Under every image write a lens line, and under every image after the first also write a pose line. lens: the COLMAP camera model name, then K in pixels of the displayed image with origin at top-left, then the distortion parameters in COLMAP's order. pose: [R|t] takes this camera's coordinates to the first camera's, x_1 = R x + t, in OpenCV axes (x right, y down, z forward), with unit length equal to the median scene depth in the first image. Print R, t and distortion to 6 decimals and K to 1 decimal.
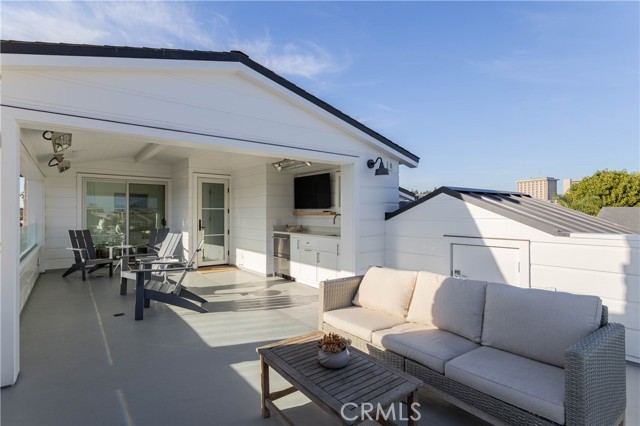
lens RADIAL K [[329.0, 0, 318.4], [0, 329.0, 212.7], [0, 0, 1]] dist [-0.007067, 0.000053]
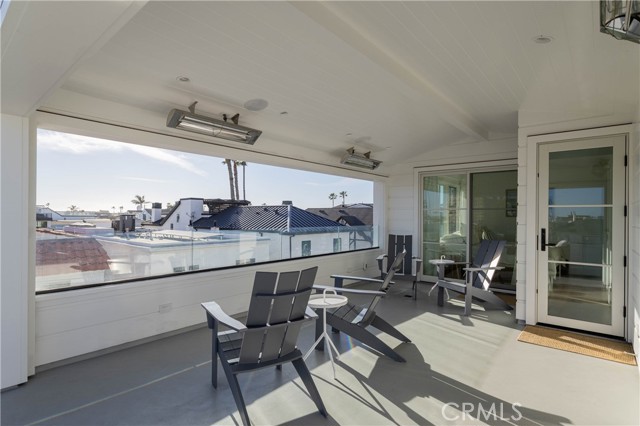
lens RADIAL K [[333.3, 0, 320.9], [0, 333.3, 214.5], [0, 0, 1]] dist [0.000943, -0.000359]
pose [[0.202356, -0.001563, -0.979311, 0.070270], [-0.005888, 0.999979, -0.002812, 0.003602], [0.979294, 0.006335, 0.202343, 0.629939]]
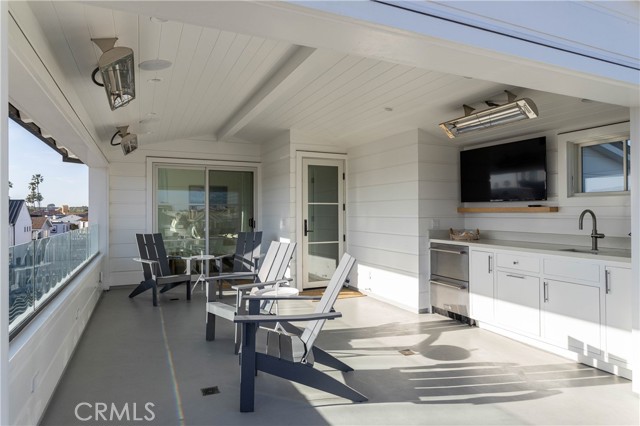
lens RADIAL K [[392.2, 0, 319.5], [0, 392.2, 209.1], [0, 0, 1]] dist [-0.026422, 0.001754]
pose [[0.975223, -0.004580, -0.221176, -0.168899], [0.003802, 0.999985, -0.003942, 0.002672], [0.221191, 0.003003, 0.975226, 0.239468]]
